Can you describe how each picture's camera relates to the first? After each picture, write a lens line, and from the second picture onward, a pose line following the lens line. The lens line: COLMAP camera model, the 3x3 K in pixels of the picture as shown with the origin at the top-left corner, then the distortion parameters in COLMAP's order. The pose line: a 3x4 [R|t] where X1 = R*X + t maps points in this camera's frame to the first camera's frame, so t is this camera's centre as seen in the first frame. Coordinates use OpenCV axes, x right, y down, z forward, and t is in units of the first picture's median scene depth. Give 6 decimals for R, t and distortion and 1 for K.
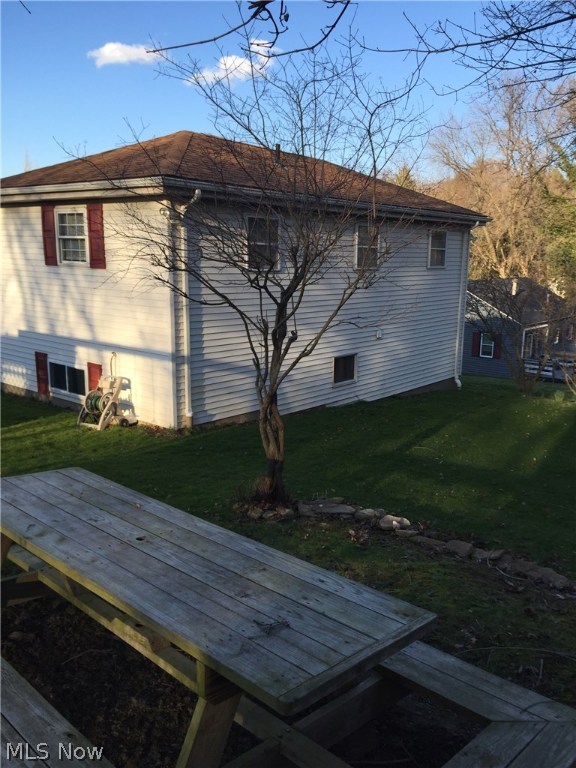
lens RADIAL K [[648.9, 0, 288.0], [0, 648.9, 384.0], [0, 0, 1]] dist [0.063516, -0.100693]
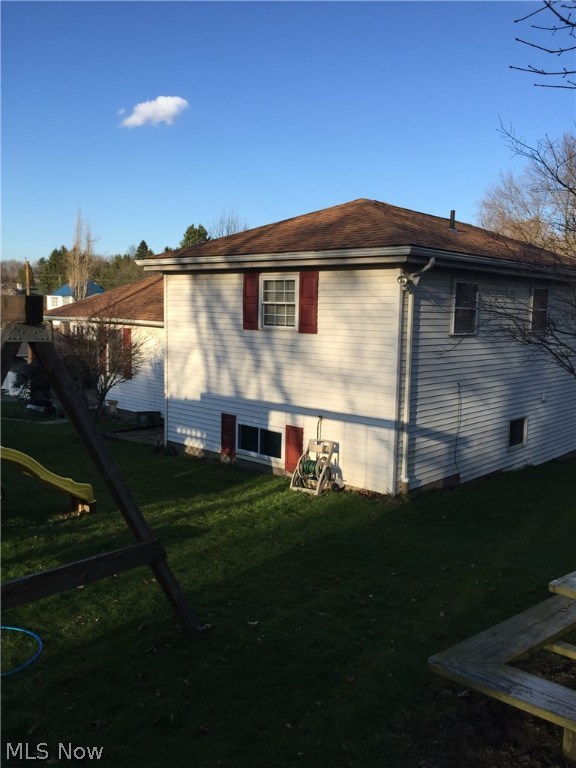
lens RADIAL K [[648.9, 0, 288.0], [0, 648.9, 384.0], [0, 0, 1]] dist [0.063516, -0.100693]
pose [[0.999671, 0.007411, -0.024561, -0.276565], [-0.009347, 0.996778, -0.079658, -0.016715], [0.023891, 0.079861, 0.996520, -0.001849]]
